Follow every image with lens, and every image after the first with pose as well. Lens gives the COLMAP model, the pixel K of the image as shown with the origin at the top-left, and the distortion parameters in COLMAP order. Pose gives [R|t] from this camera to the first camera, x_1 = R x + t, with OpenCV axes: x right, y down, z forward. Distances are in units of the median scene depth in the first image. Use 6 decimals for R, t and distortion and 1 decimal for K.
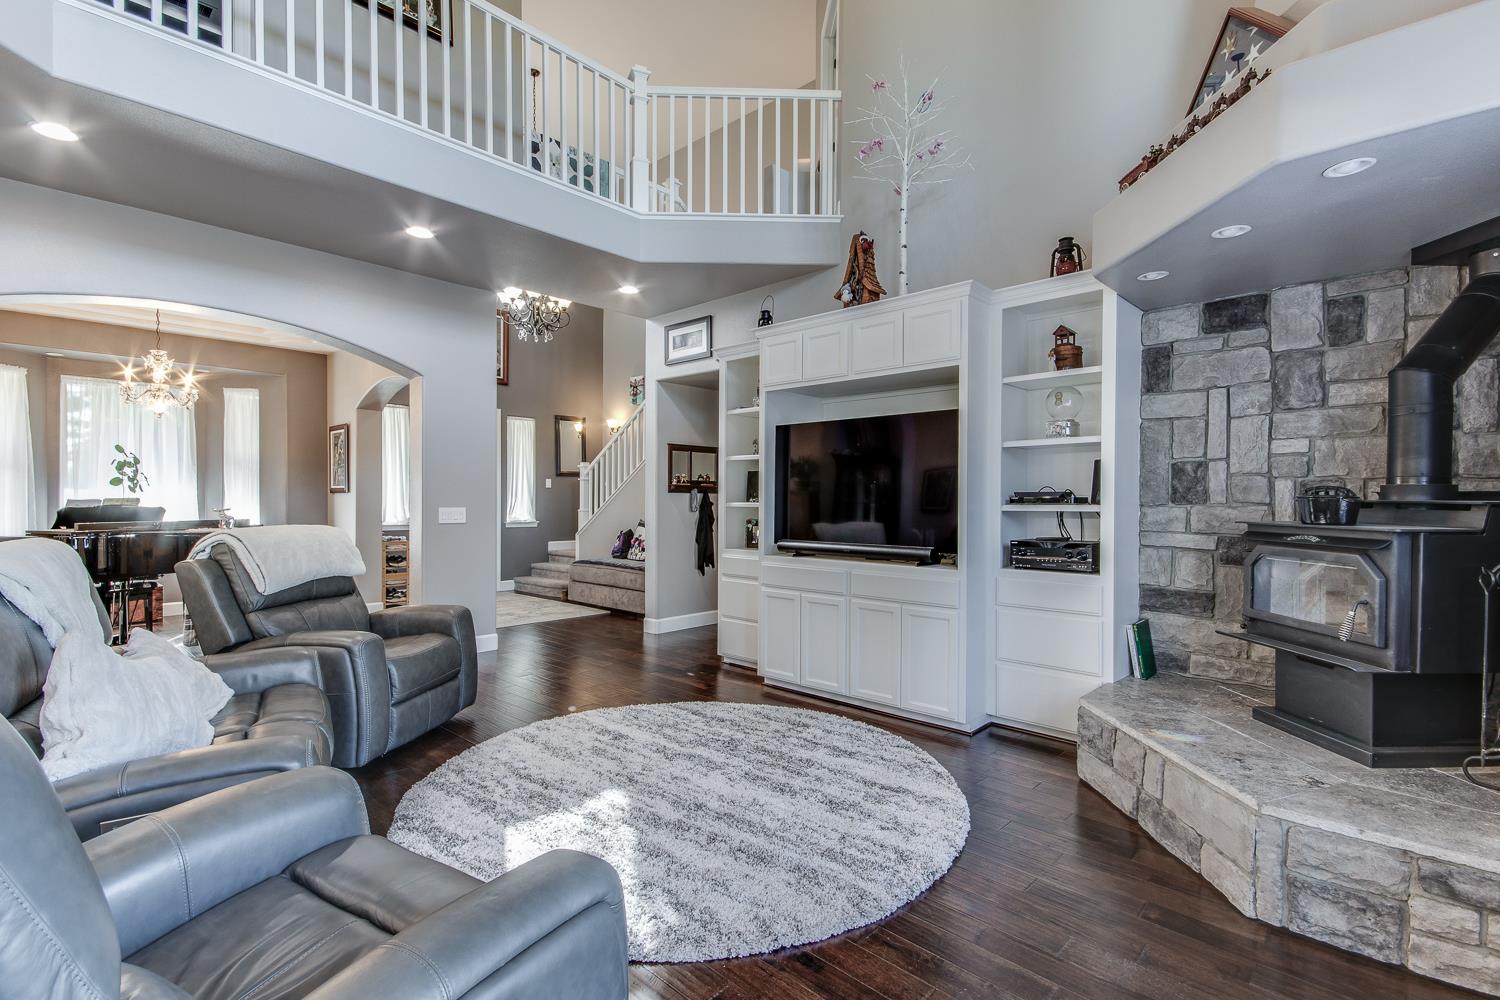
lens RADIAL K [[703.4, 0, 756.9], [0, 703.4, 506.2], [0, 0, 1]] dist [0.017816, -0.000467]
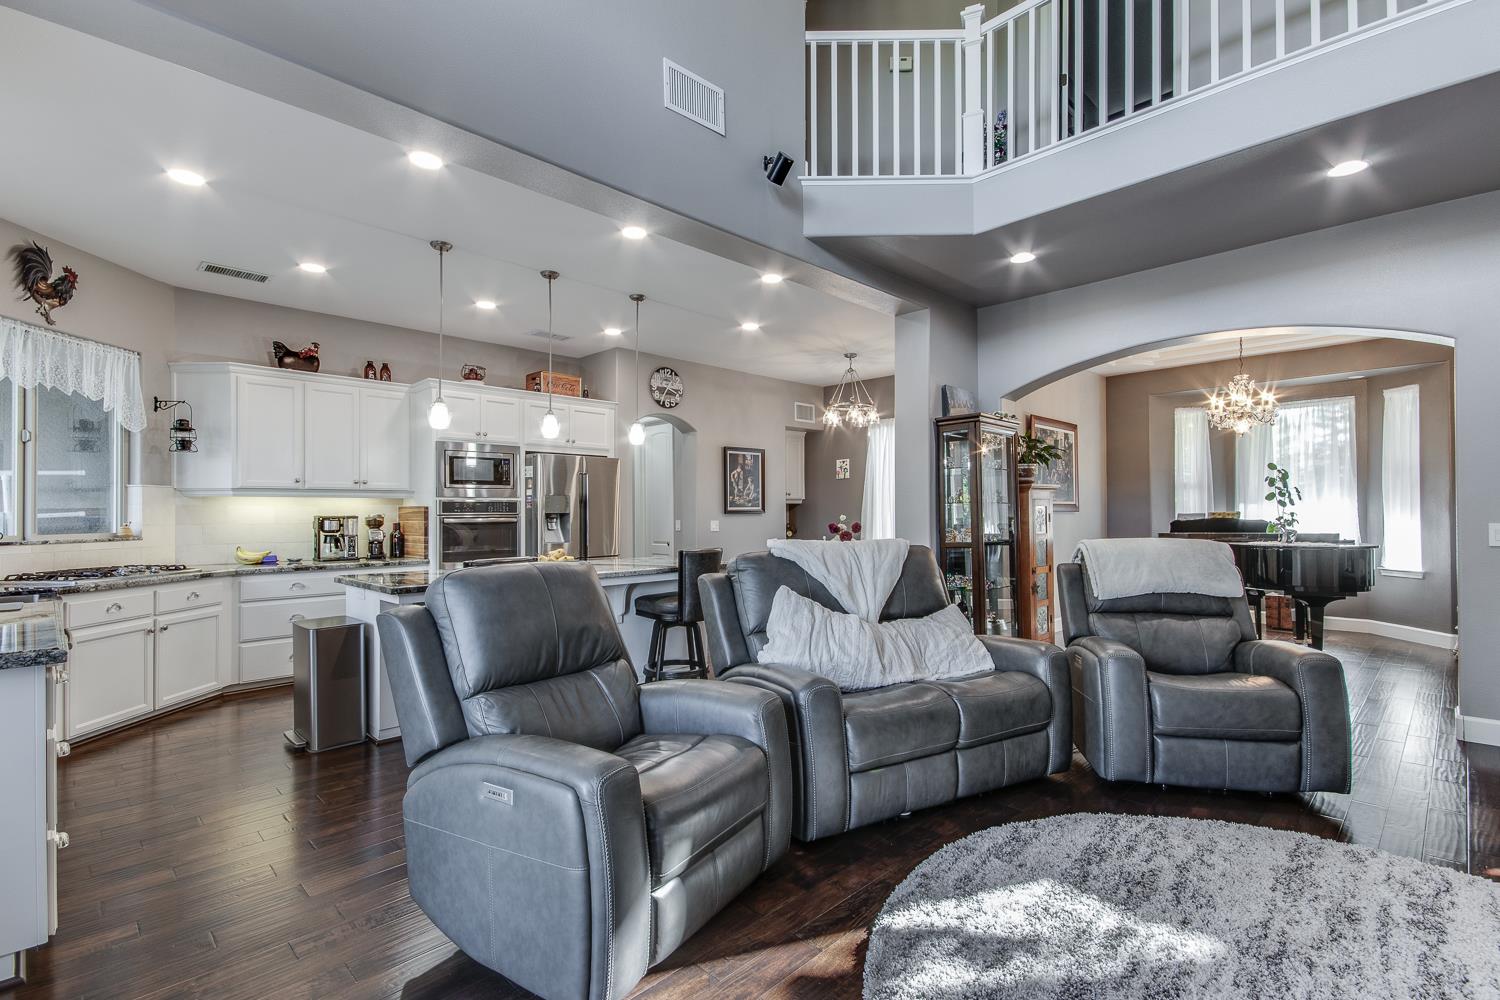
lens RADIAL K [[703.4, 0, 752.5], [0, 703.4, 508.9], [0, 0, 1]] dist [0.017816, -0.000467]
pose [[-0.035301, -0.009512, -0.999331, 0.382580], [-0.001430, 0.999954, -0.009468, -0.006024], [0.999376, 0.001095, -0.035313, 0.437300]]
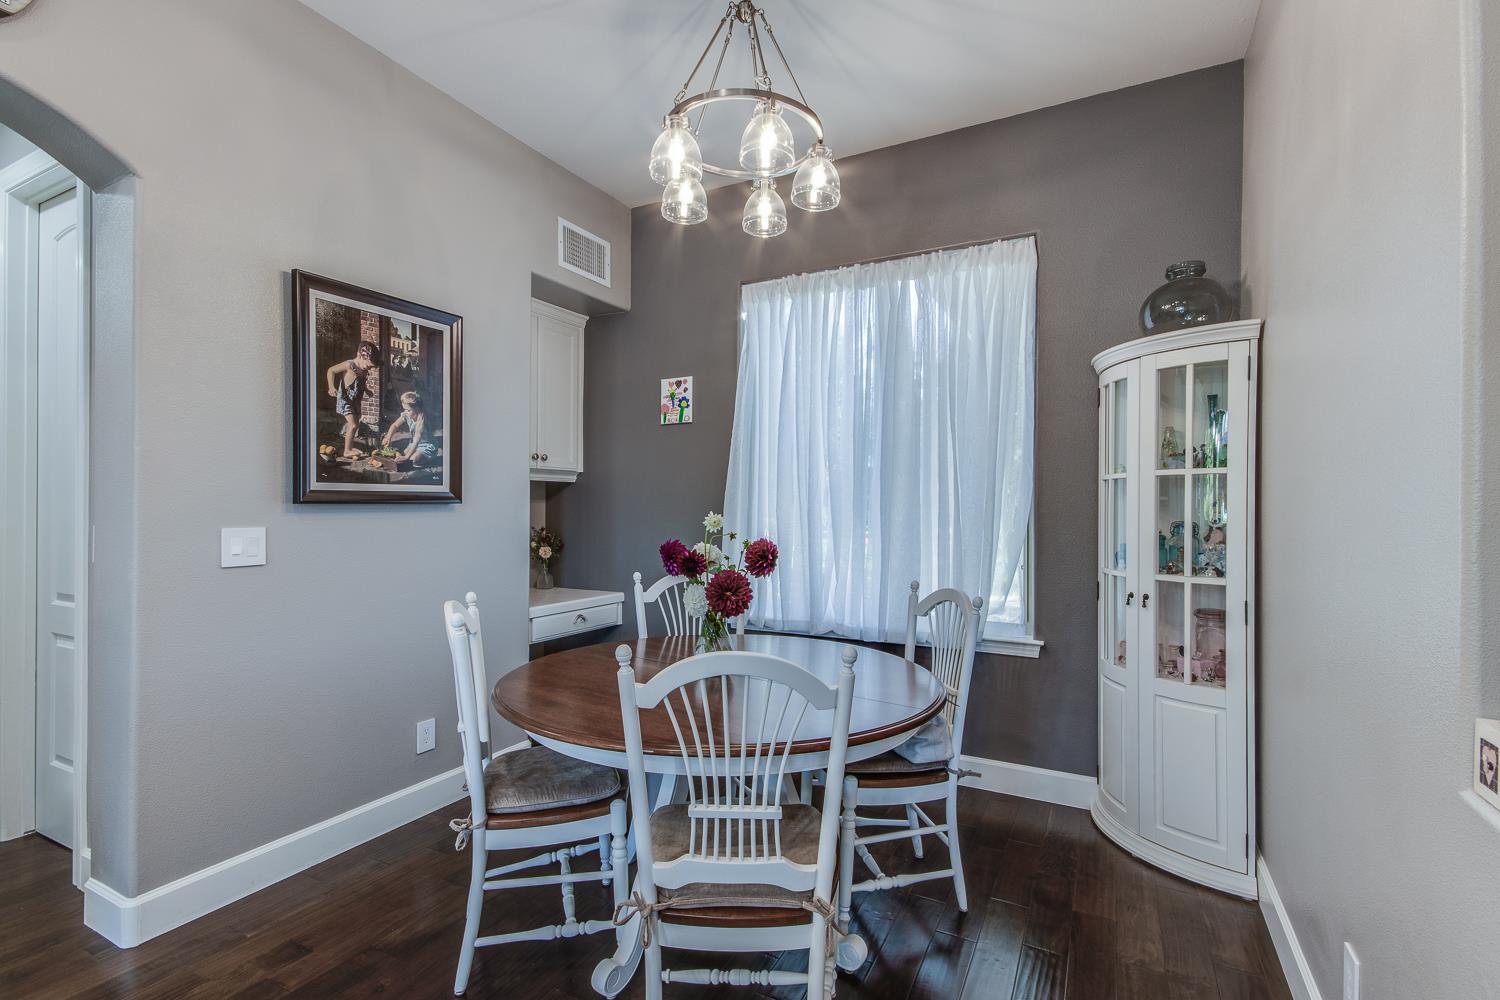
lens RADIAL K [[703.4, 0, 754.9], [0, 703.4, 500.0], [0, 0, 1]] dist [0.017816, -0.000467]
pose [[0.271537, -0.010651, -0.962369, -1.023848], [-0.009237, 0.999864, -0.013673, -0.009930], [0.962384, 0.012602, 0.271401, 0.496768]]
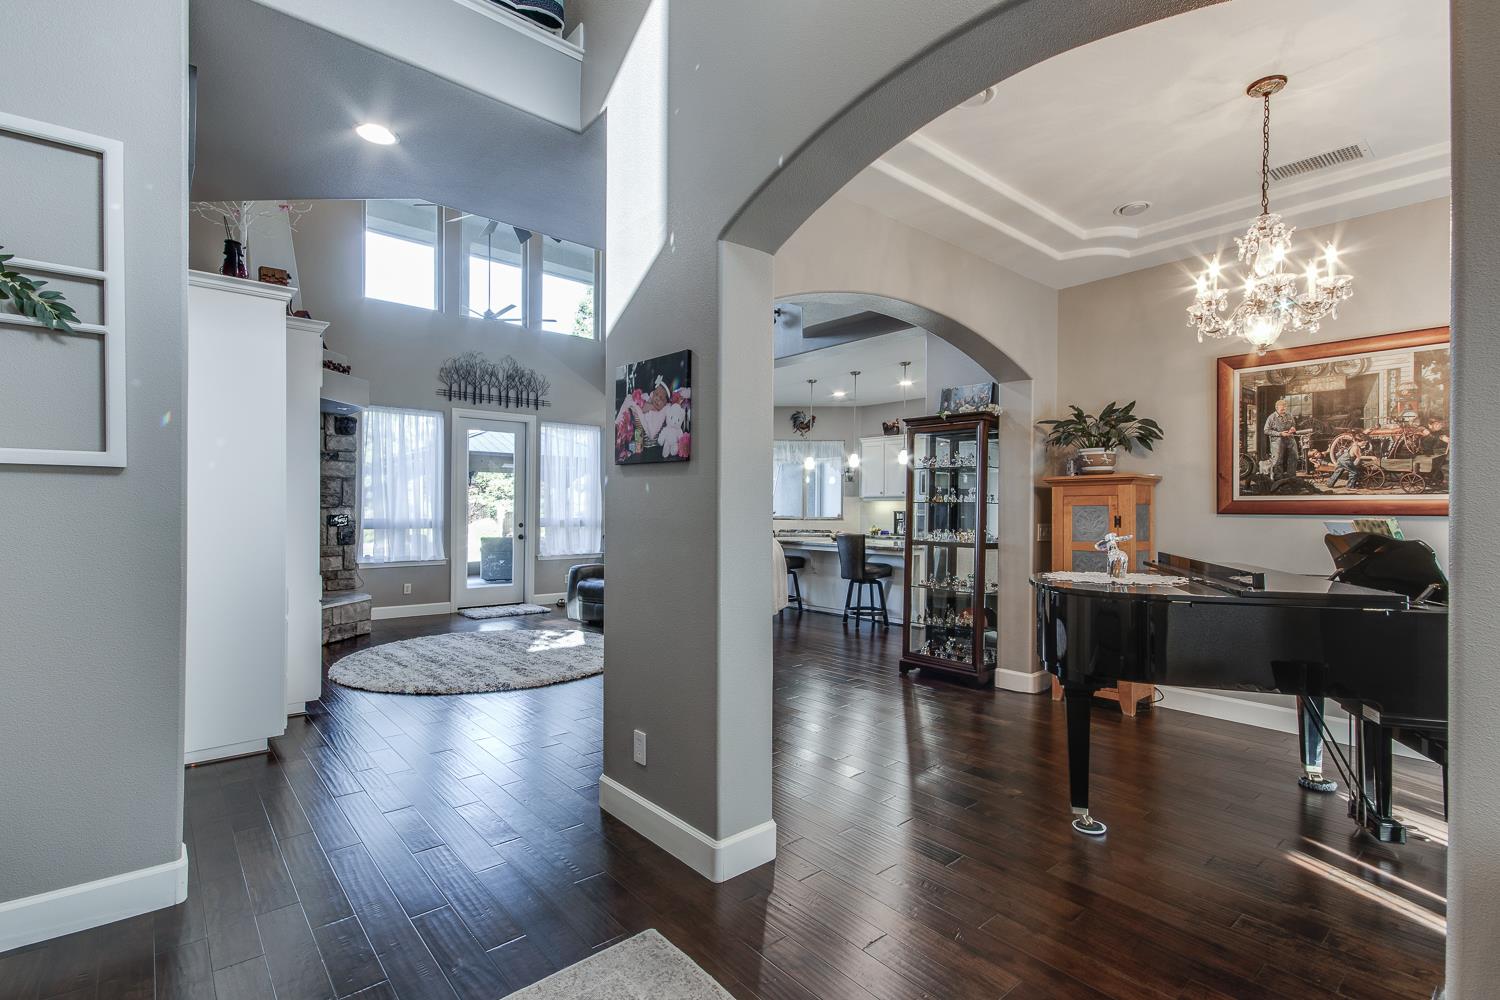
lens RADIAL K [[703.4, 0, 758.2], [0, 703.4, 508.0], [0, 0, 1]] dist [0.017816, -0.000467]
pose [[-0.994983, -0.008798, 0.099654, -0.800366], [-0.008572, 0.999960, 0.002697, -0.019638], [-0.099674, 0.001829, -0.995018, 2.269538]]
